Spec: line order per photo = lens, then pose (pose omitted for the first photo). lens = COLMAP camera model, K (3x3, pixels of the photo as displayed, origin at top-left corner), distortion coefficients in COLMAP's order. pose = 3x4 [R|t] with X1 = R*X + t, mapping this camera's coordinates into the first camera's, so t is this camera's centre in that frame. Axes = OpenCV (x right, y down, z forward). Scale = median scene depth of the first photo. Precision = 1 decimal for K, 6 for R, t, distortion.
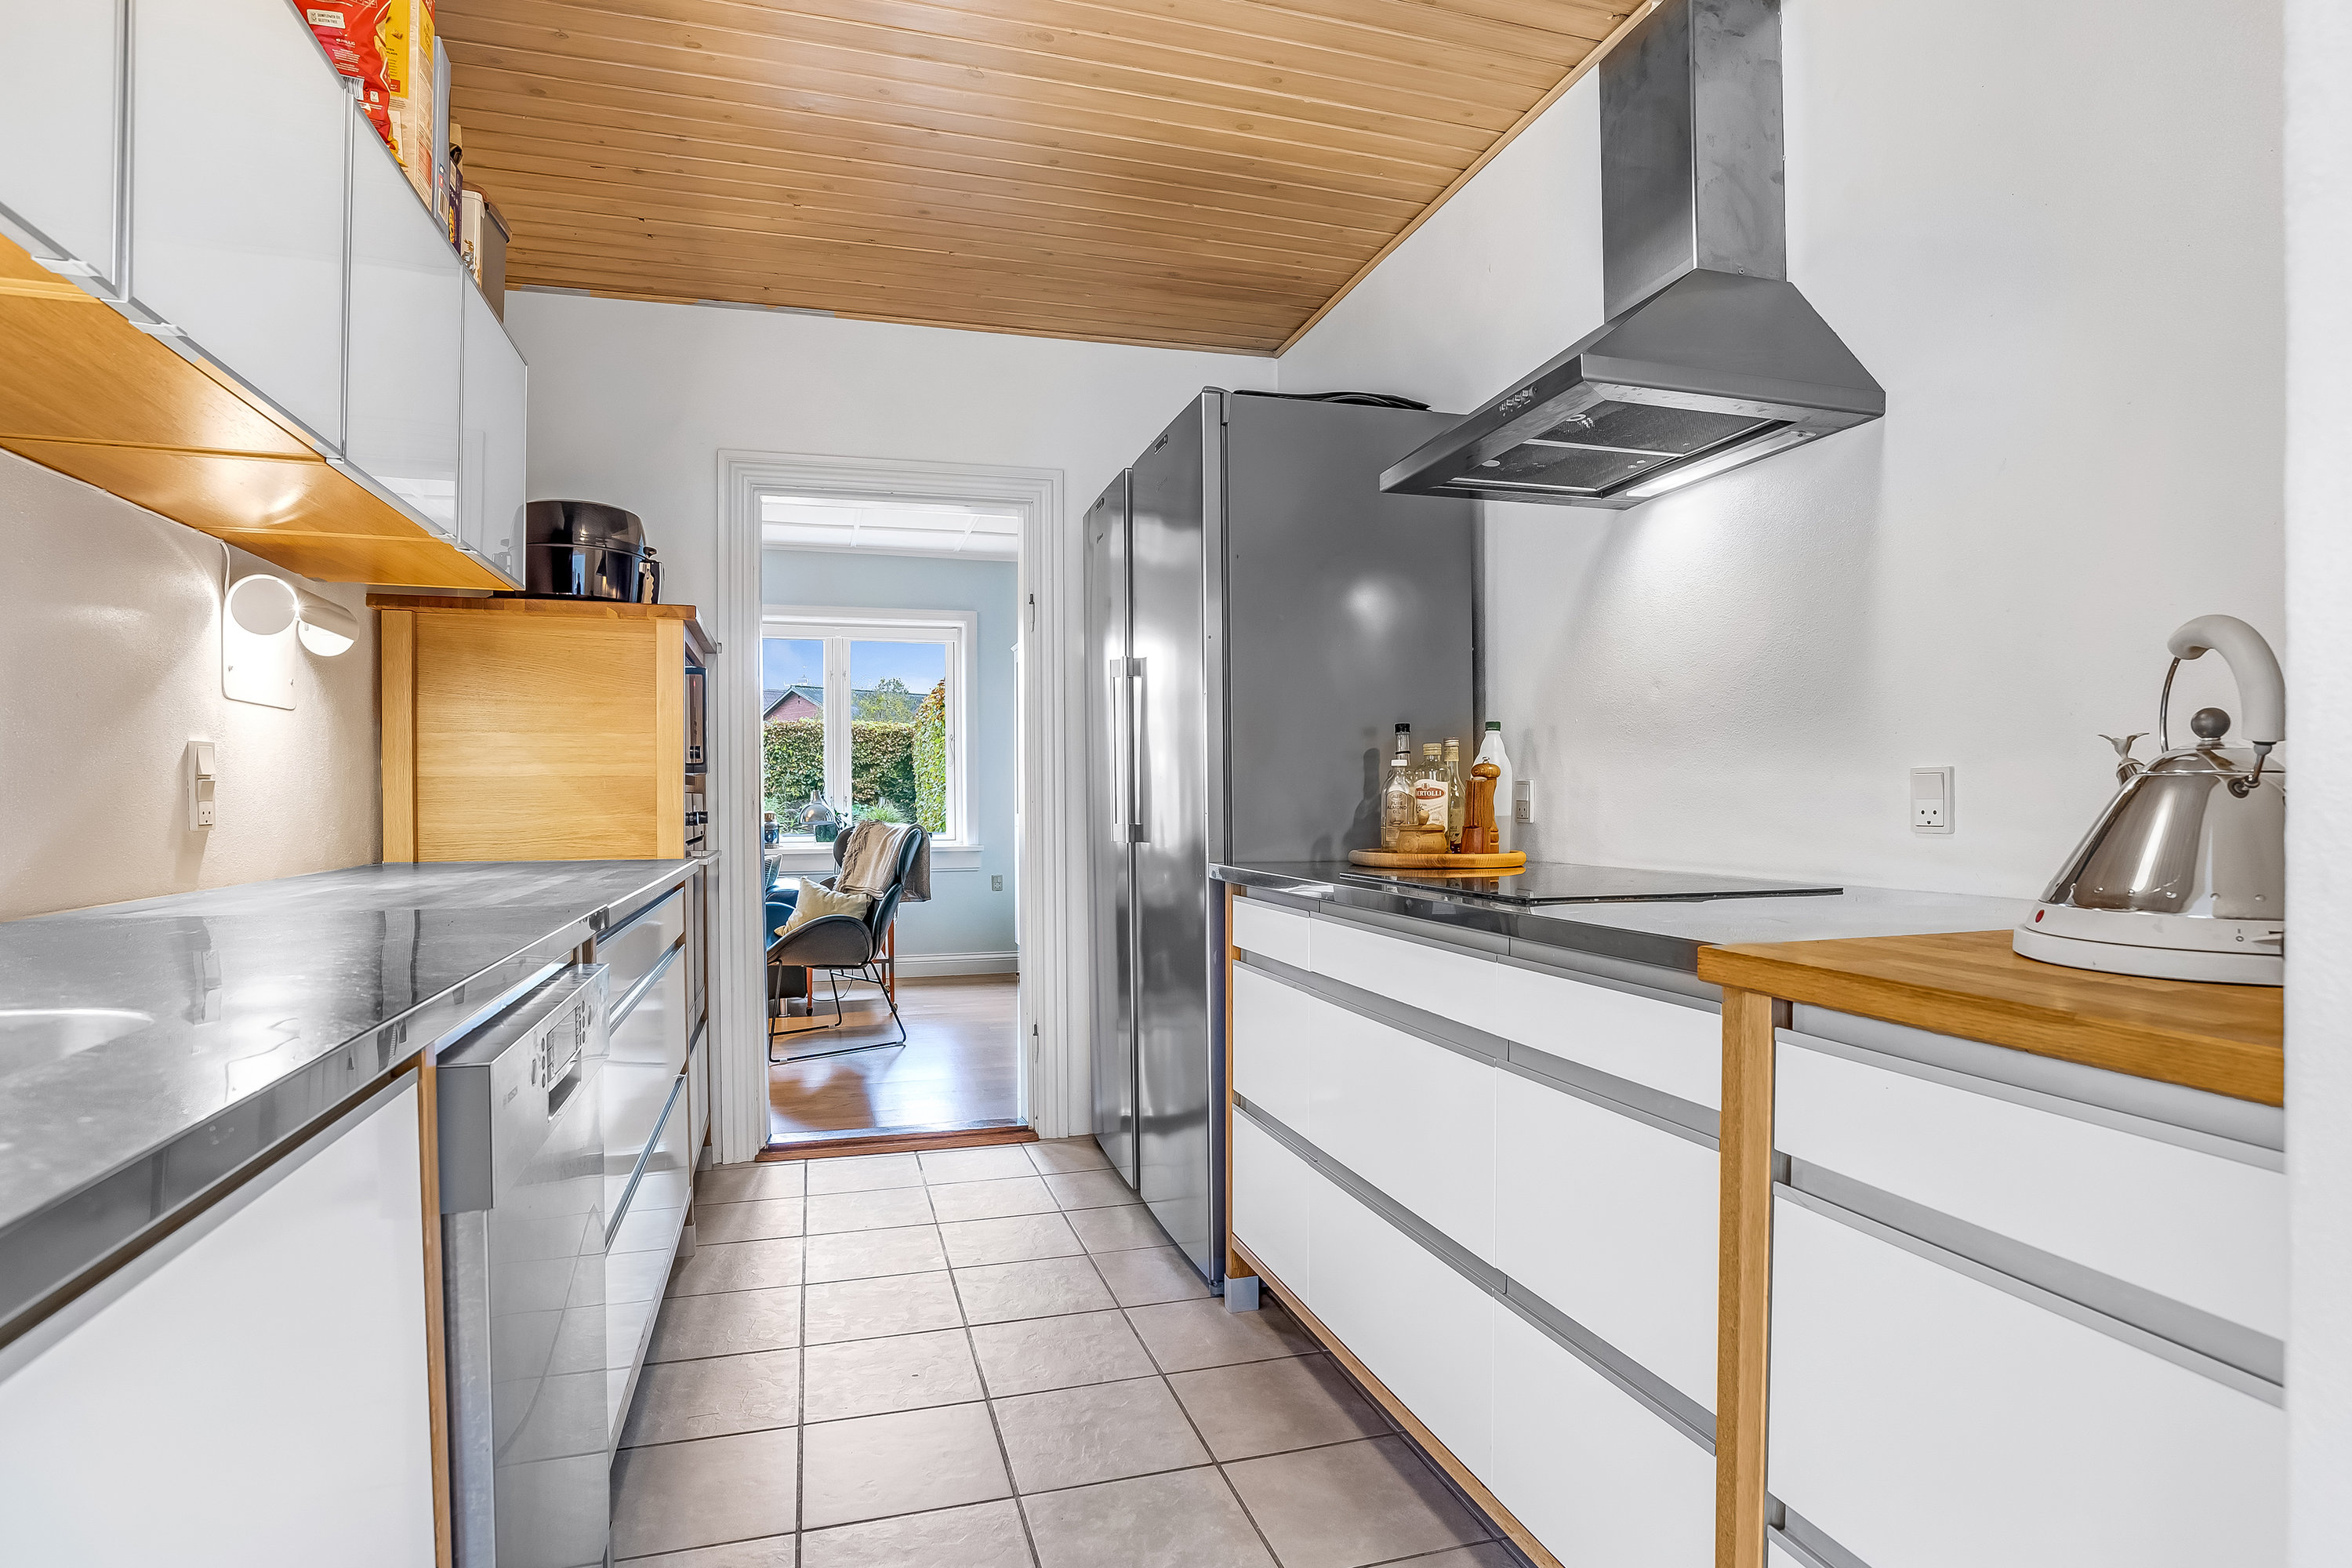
lens RADIAL K [[1189.7, 0, 1173.2], [0, 1189.7, 794.3], [0, 0, 1]] dist [-0.014859, 0.003994]
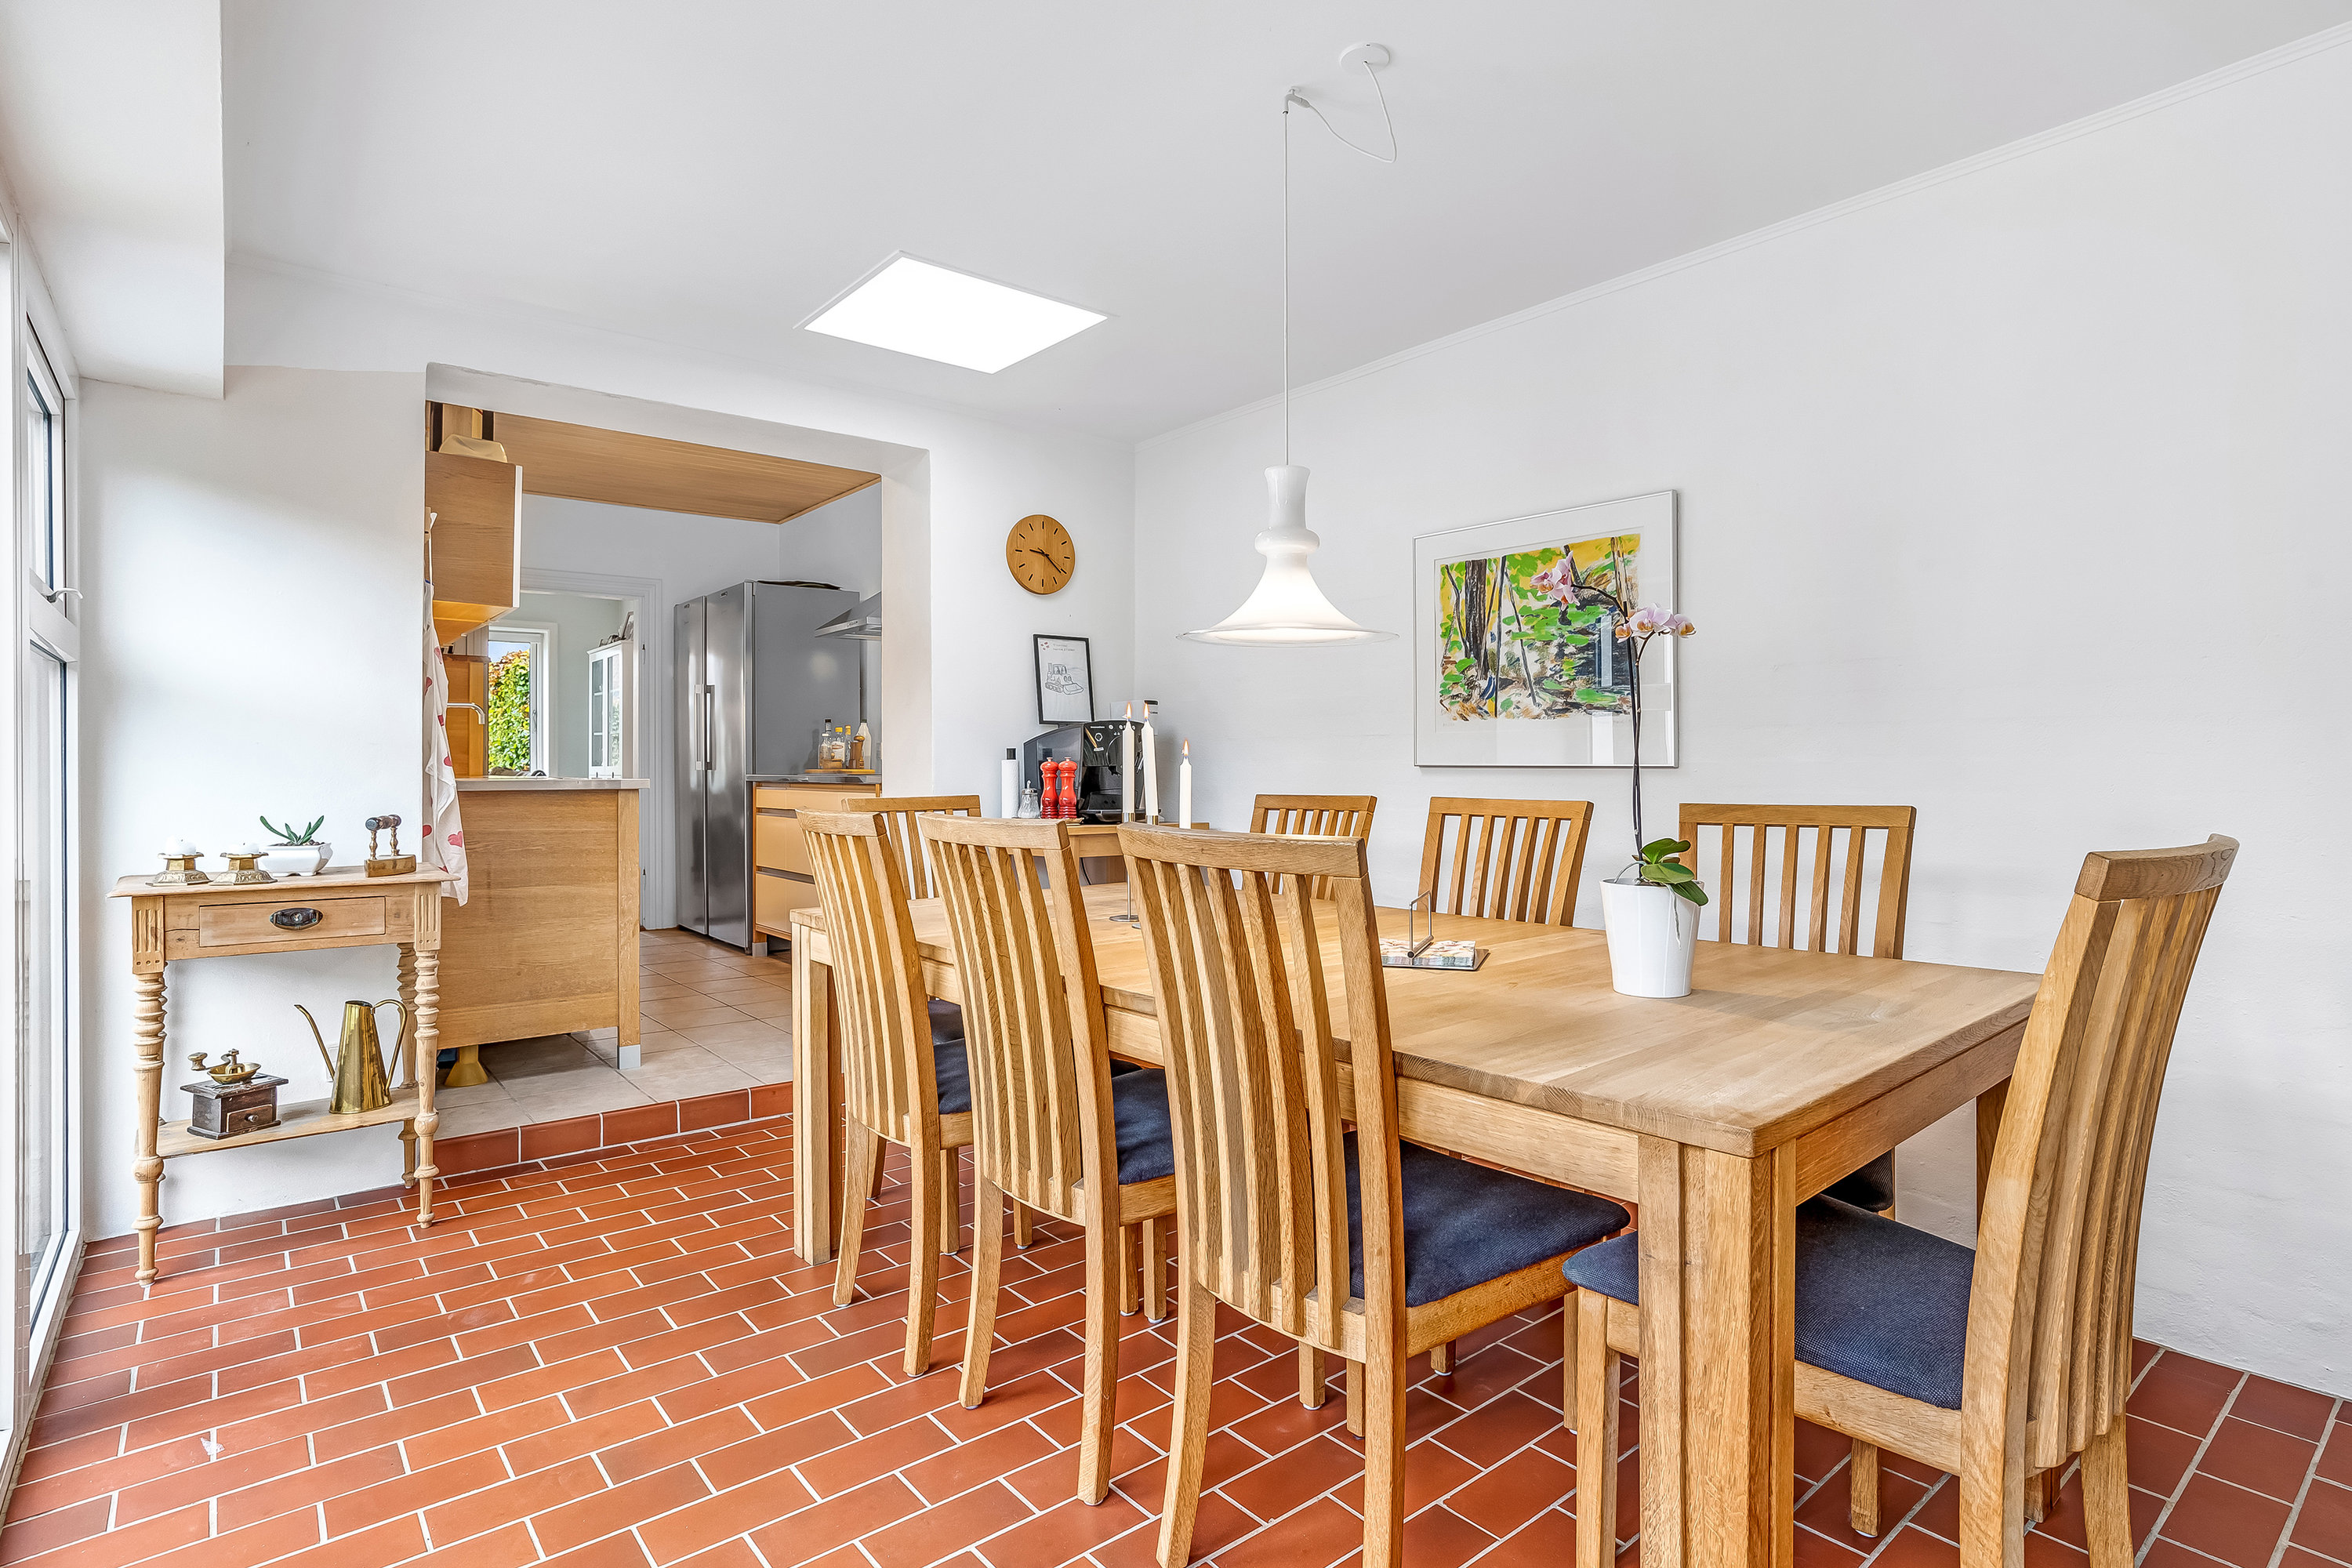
lens RADIAL K [[1189.7, 0, 1180.3], [0, 1189.7, 777.8], [0, 0, 1]] dist [-0.014859, 0.003994]
pose [[0.918742, 0.001234, 0.394858, -0.115599], [-0.004519, 0.999962, 0.007391, 0.043228], [-0.394834, -0.008575, 0.918713, -1.624056]]
